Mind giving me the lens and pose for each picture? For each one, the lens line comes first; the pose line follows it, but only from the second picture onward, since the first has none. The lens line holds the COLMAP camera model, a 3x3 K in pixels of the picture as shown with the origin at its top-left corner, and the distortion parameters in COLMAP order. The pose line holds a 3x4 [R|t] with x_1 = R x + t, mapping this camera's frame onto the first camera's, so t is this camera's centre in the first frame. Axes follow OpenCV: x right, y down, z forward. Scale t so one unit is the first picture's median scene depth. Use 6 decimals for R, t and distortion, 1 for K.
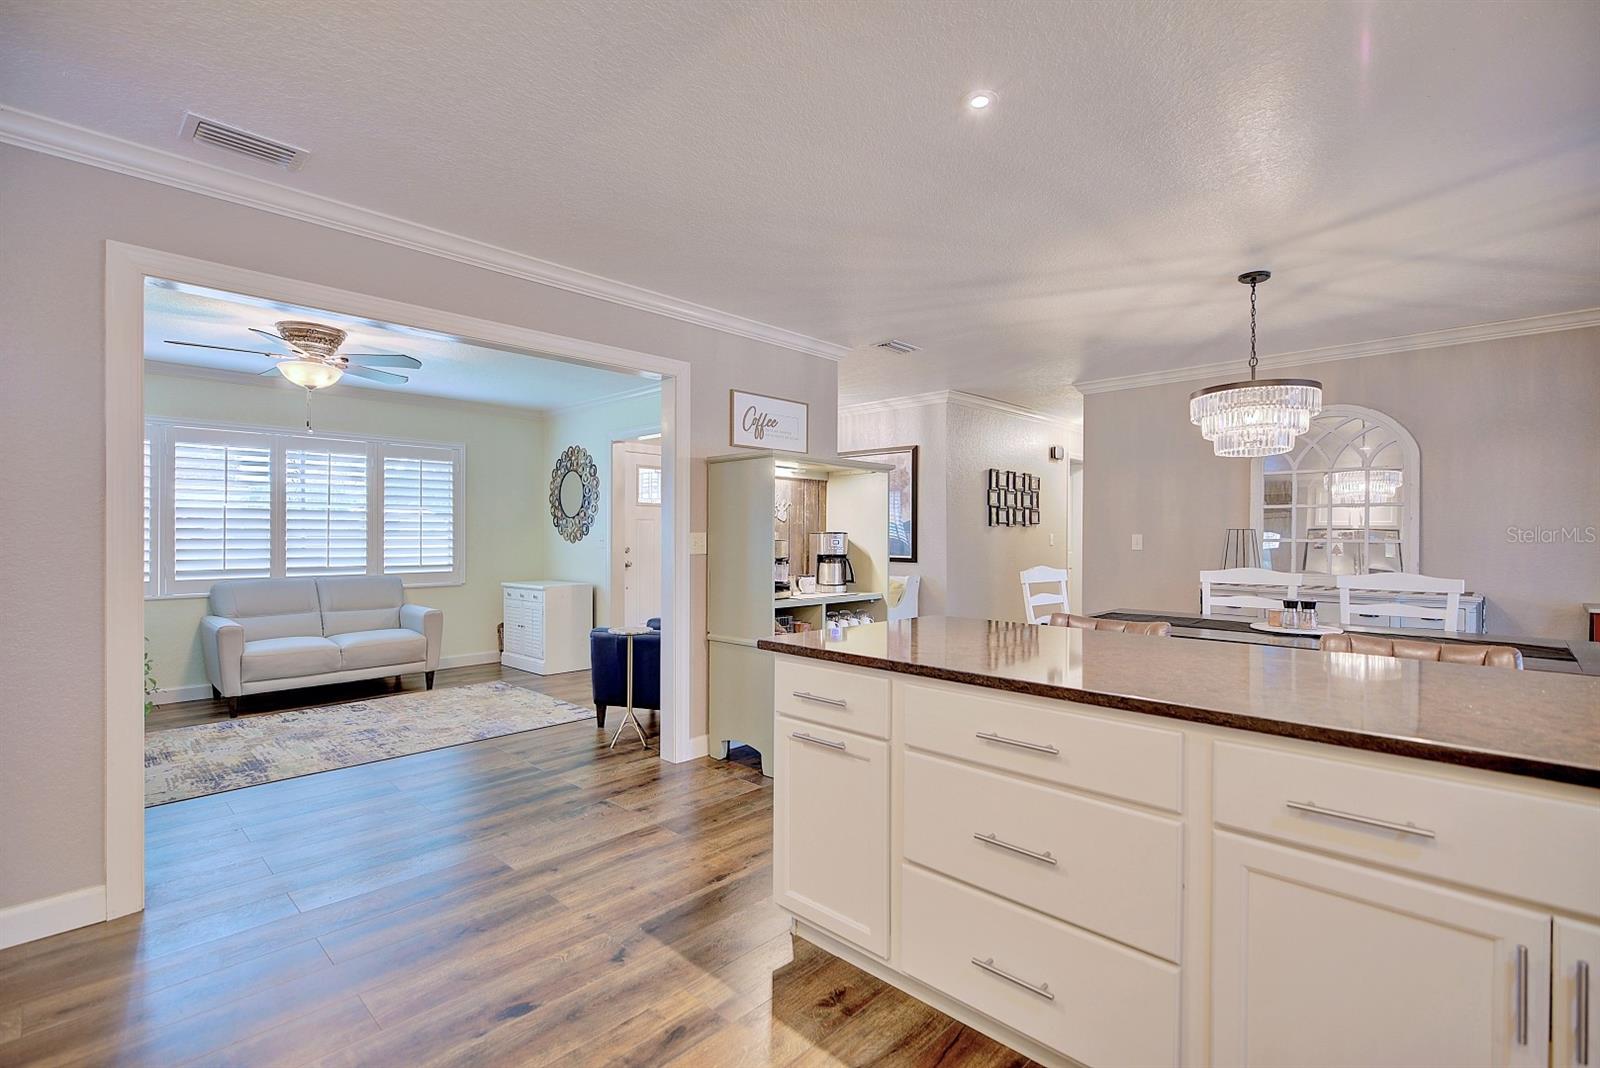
lens RADIAL K [[728.3, 0, 800.0], [0, 728.3, 534.0], [0, 0, 1]] dist [-0.001074, -0.000490]
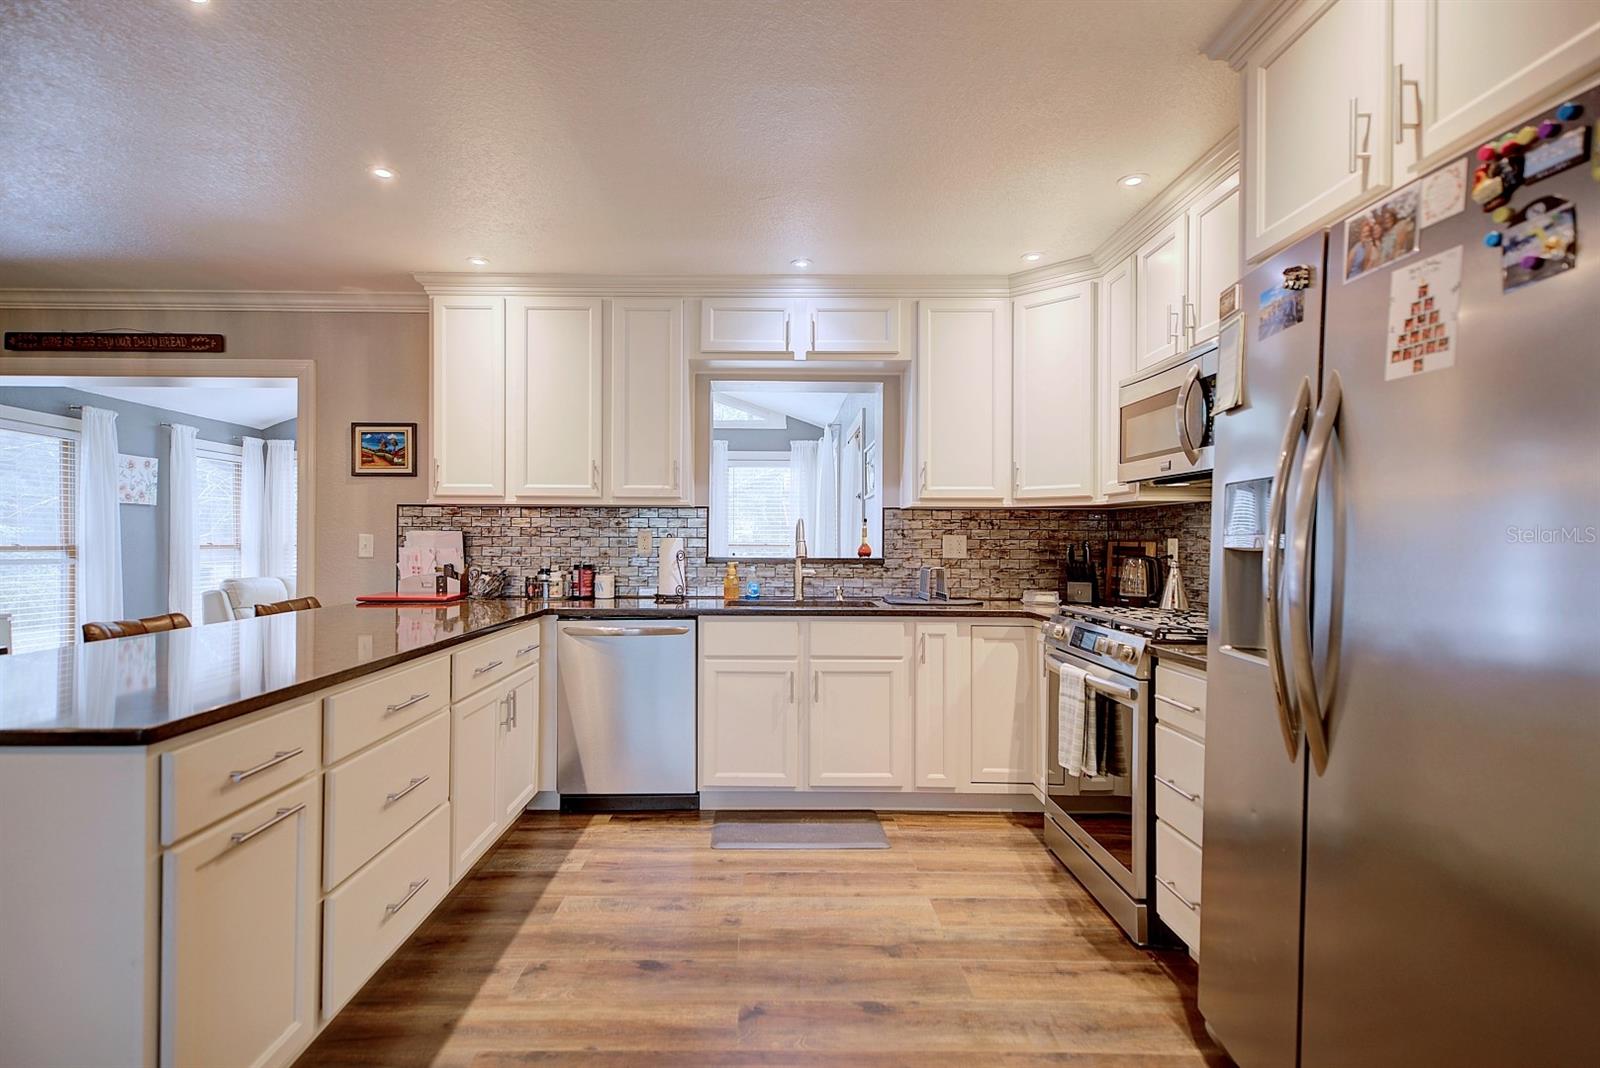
lens RADIAL K [[785.5, 0, 767.2], [0, 785.5, 534.3], [0, 0, 1]] dist [0.019500, -0.000358]
pose [[-0.694591, -0.002530, 0.719401, -0.279389], [-0.007922, 0.999960, -0.004132, 0.001471], [-0.719362, -0.008569, -0.694583, 0.387343]]
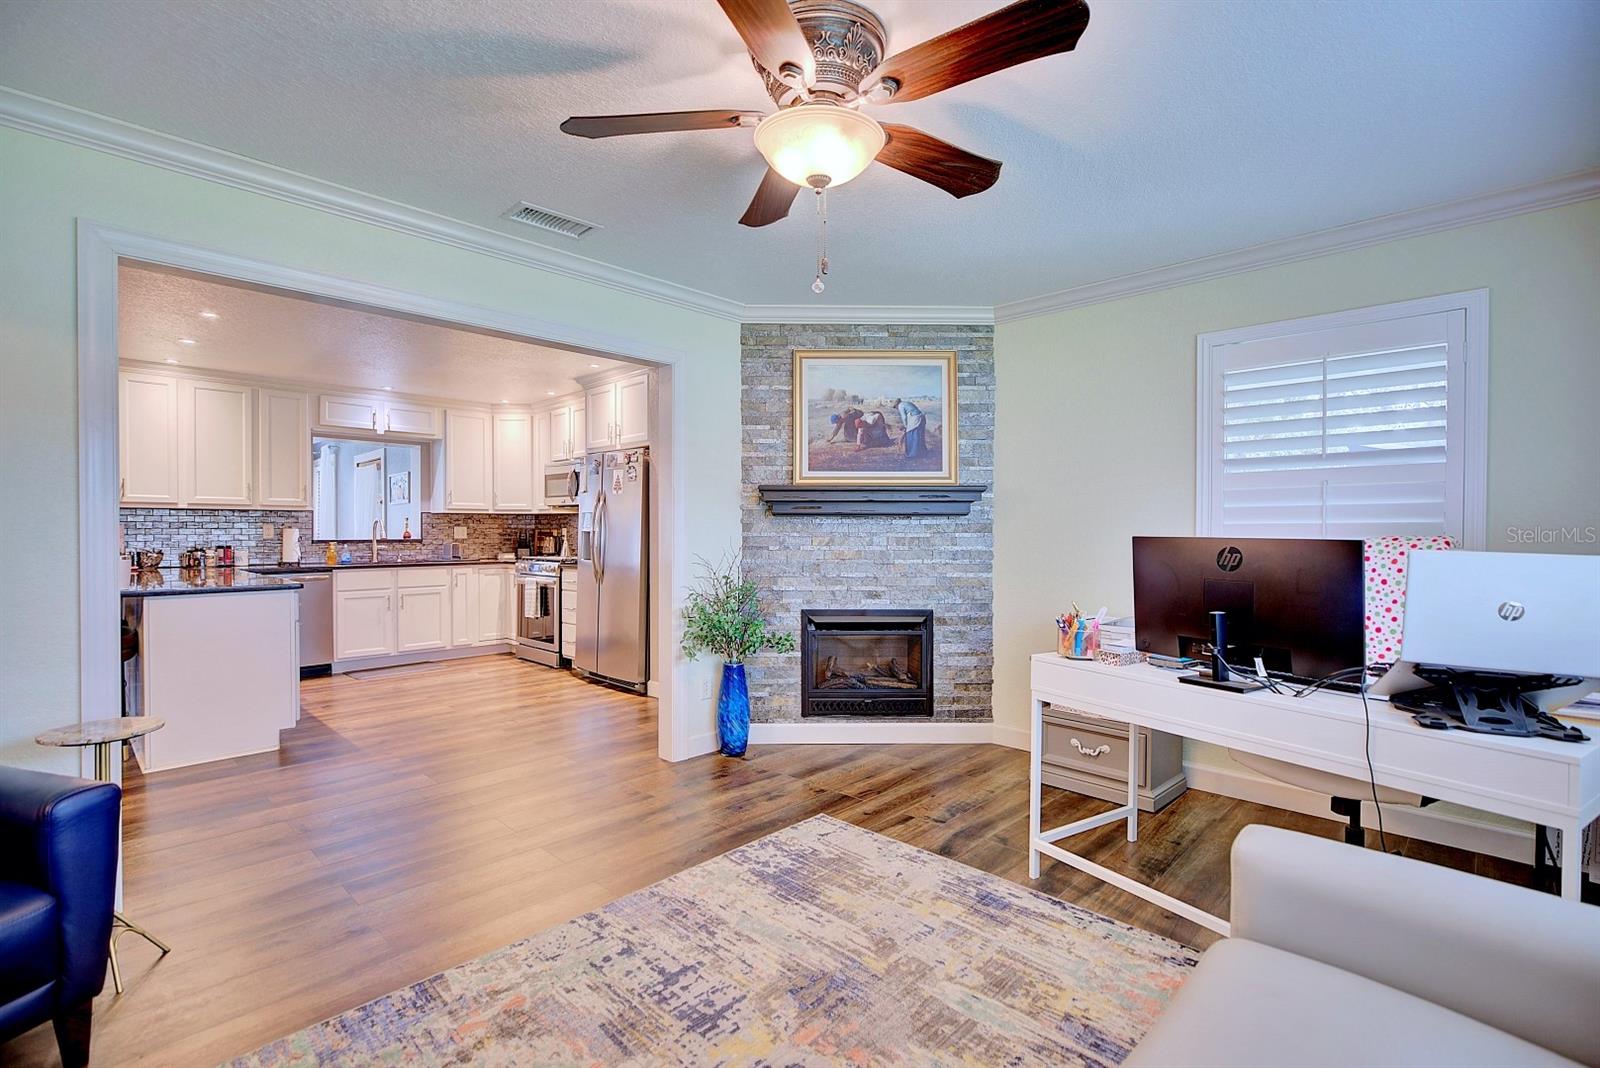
lens RADIAL K [[733.4, 0, 800.0], [0, 733.4, 534.0], [0, 0, 1]] dist [0.000425, -0.000357]
pose [[-0.999995, -0.003269, 0.000047, -0.473834], [-0.003269, 0.999982, 0.005016, 0.002174], [-0.000064, 0.005016, -0.999987, 1.028211]]
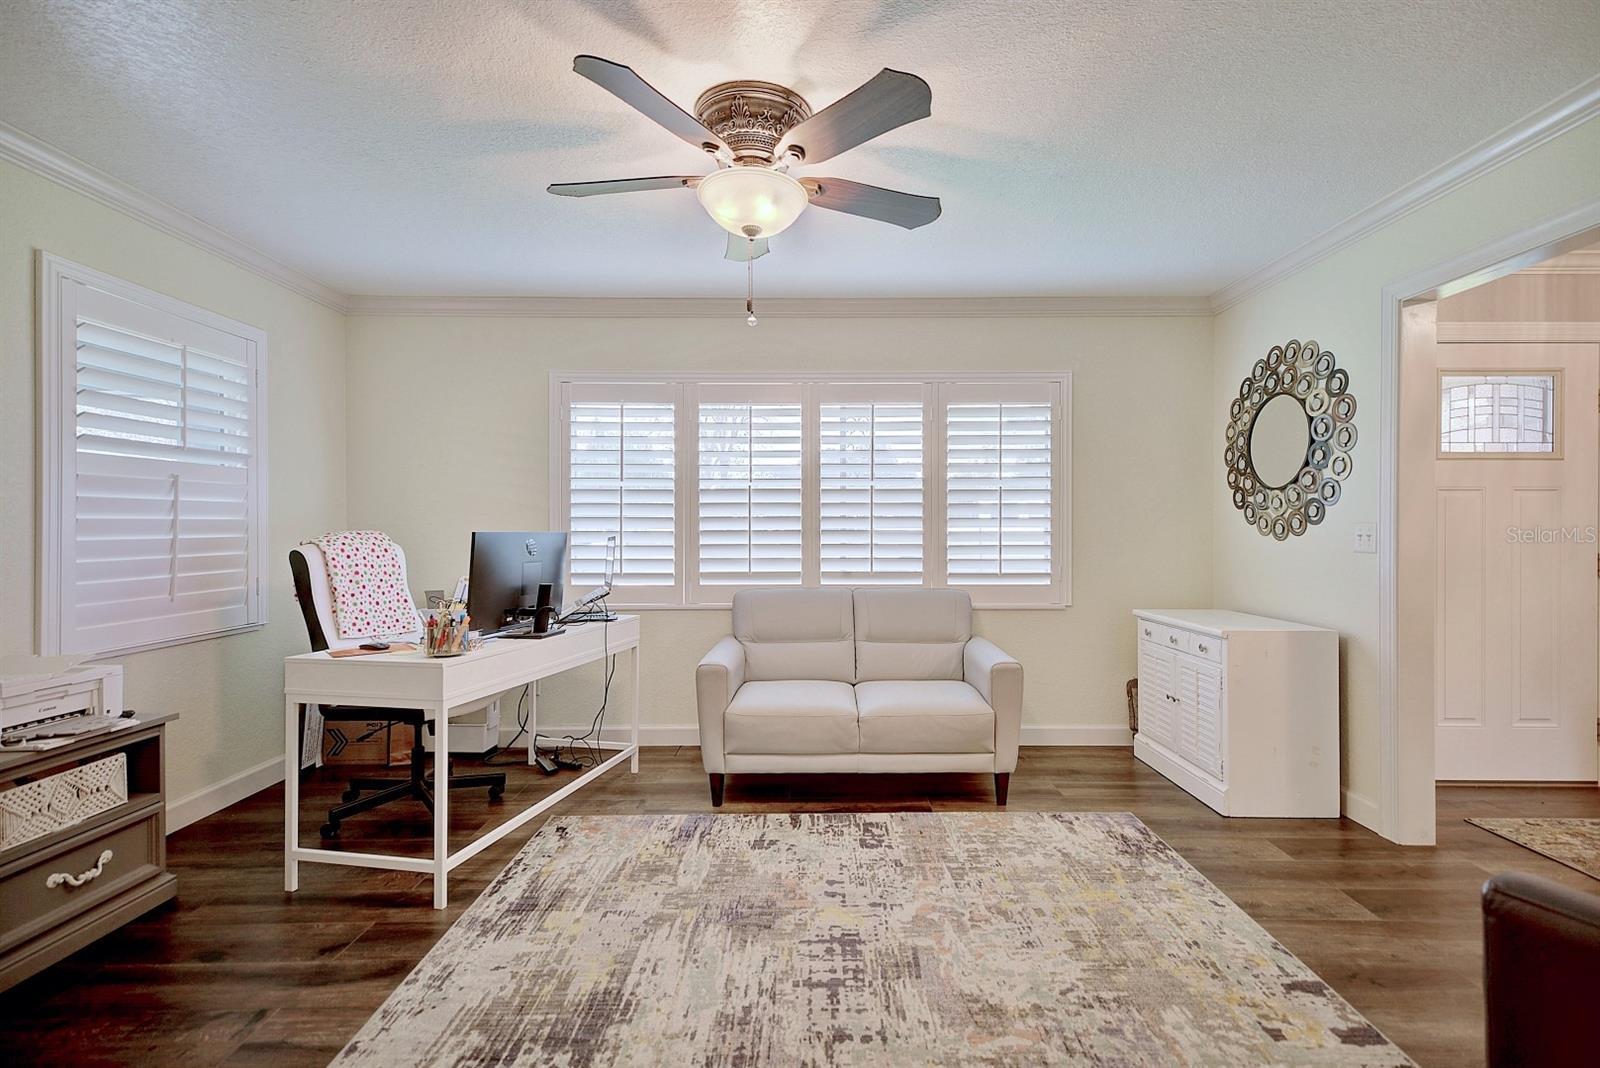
lens RADIAL K [[727.7, 0, 811.5], [0, 727.7, 535.0], [0, 0, 1]] dist [0.019071, -0.000351]
pose [[0.693610, 0.004669, -0.720335, -0.199227], [0.004161, 0.999936, 0.010488, 0.002752], [0.720338, -0.010272, 0.693547, 0.485491]]
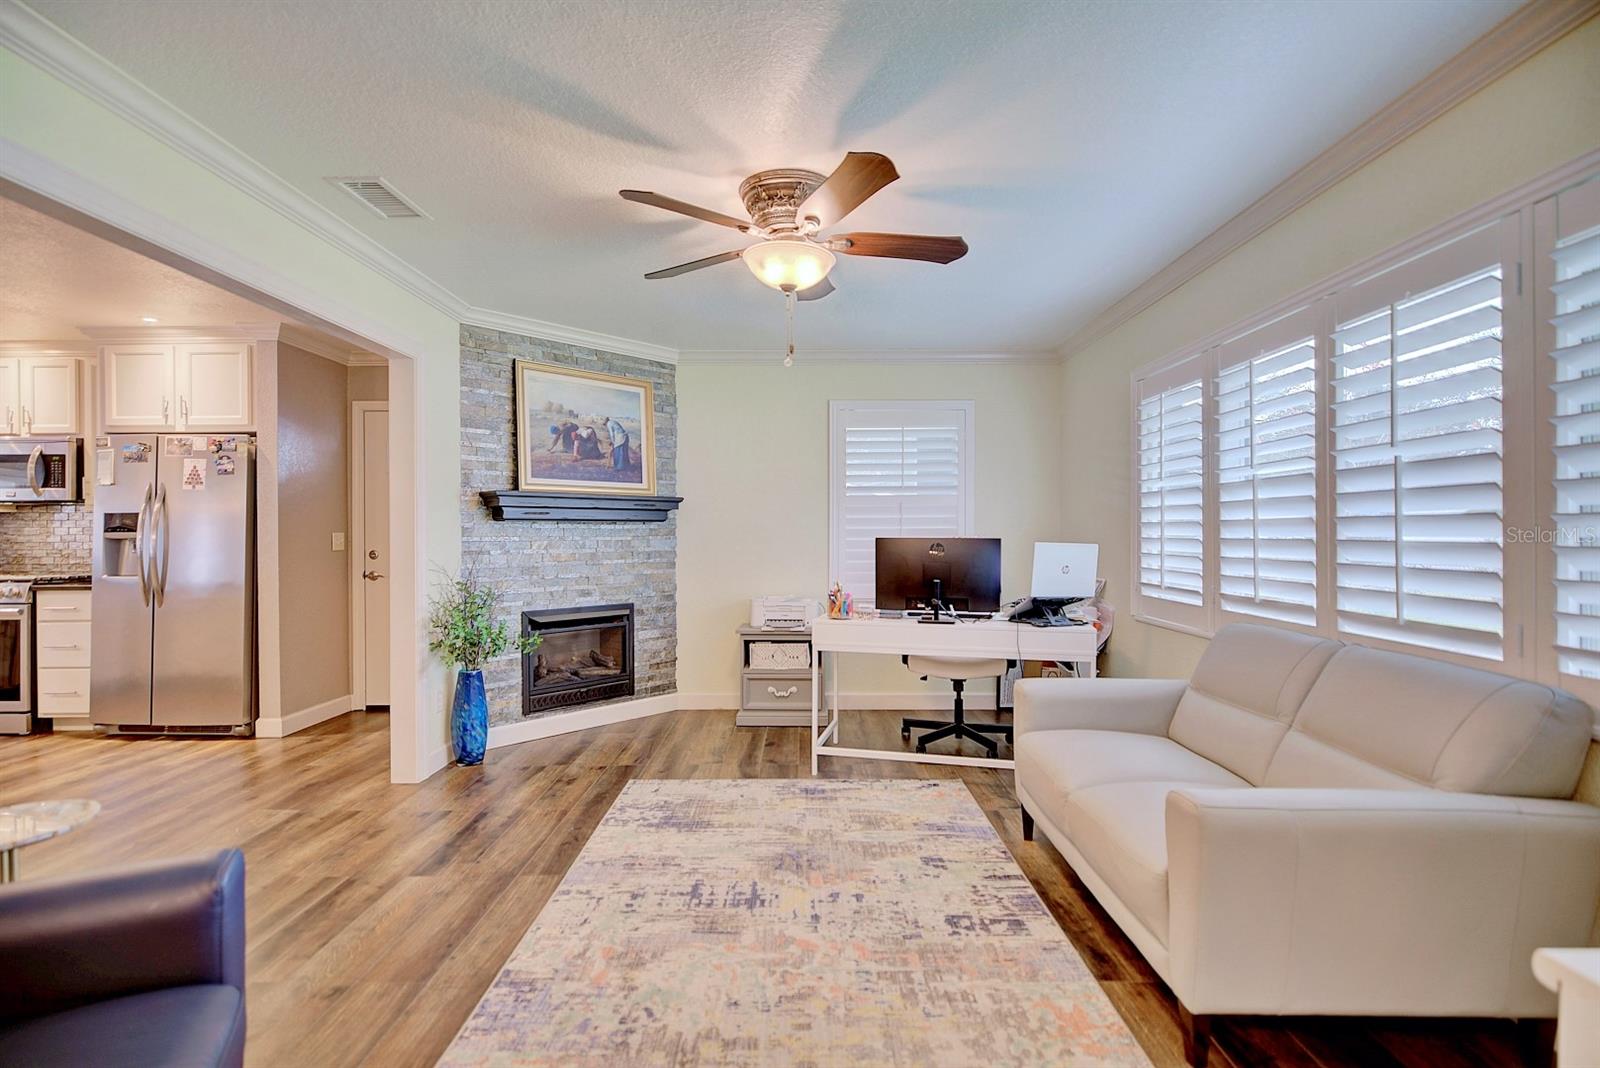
lens RADIAL K [[728.3, 0, 800.0], [0, 728.3, 534.0], [0, 0, 1]] dist [-0.001074, -0.000490]
pose [[-0.722539, 0.002050, -0.691327, -0.184725], [0.001976, 0.999998, 0.000899, 0.001335], [0.691328, -0.000716, -0.722541, 1.035807]]
